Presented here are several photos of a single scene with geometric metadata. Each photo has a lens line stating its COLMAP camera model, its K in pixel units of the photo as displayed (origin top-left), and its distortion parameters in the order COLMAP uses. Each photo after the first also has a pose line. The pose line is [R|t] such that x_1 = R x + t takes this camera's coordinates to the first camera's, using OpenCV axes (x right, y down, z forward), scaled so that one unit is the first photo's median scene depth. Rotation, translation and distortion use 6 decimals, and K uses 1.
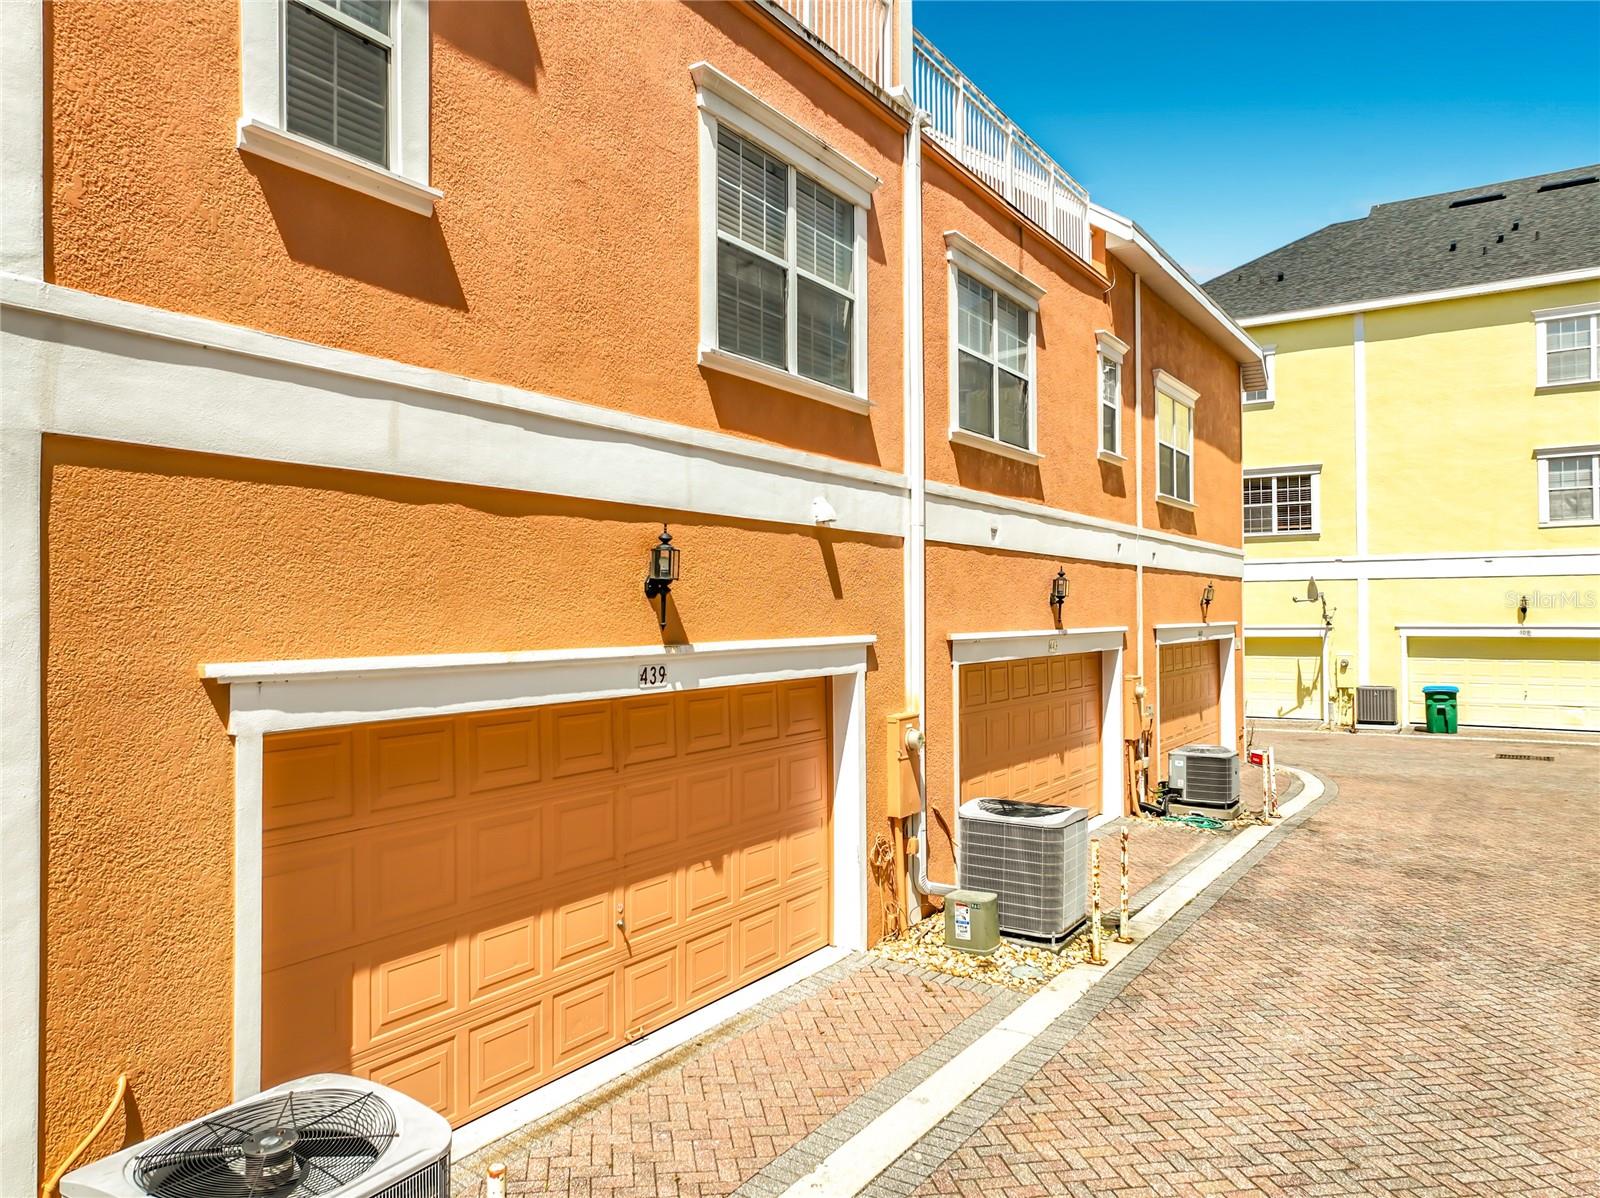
lens RADIAL K [[1093.0, 0, 805.8], [0, 1093.0, 599.0], [0, 0, 1]] dist [-0.003373, -0.000215]
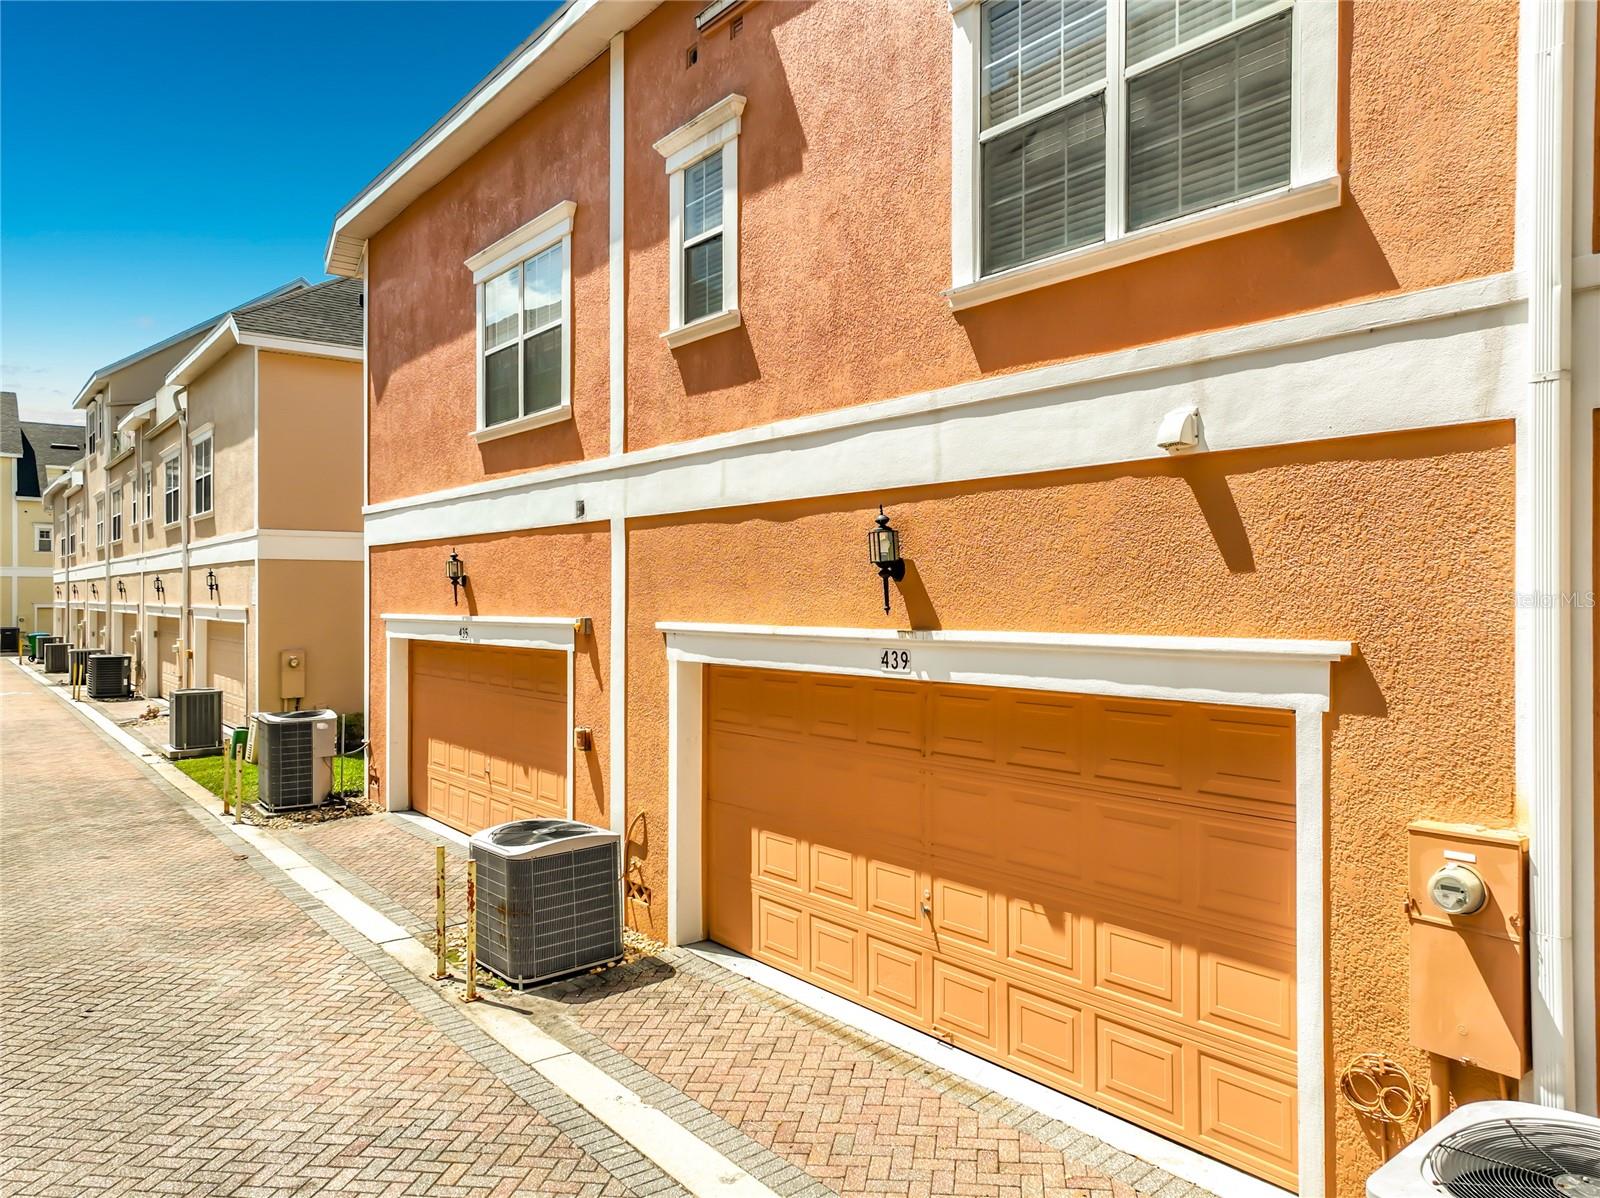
lens RADIAL K [[1093.0, 0, 813.9], [0, 1093.0, 606.5], [0, 0, 1]] dist [-0.003373, -0.000215]
pose [[-0.311610, 0.009572, -0.950162, 0.807422], [0.010816, 0.999920, 0.006527, 0.014523], [0.950149, -0.008243, -0.311688, 1.222901]]
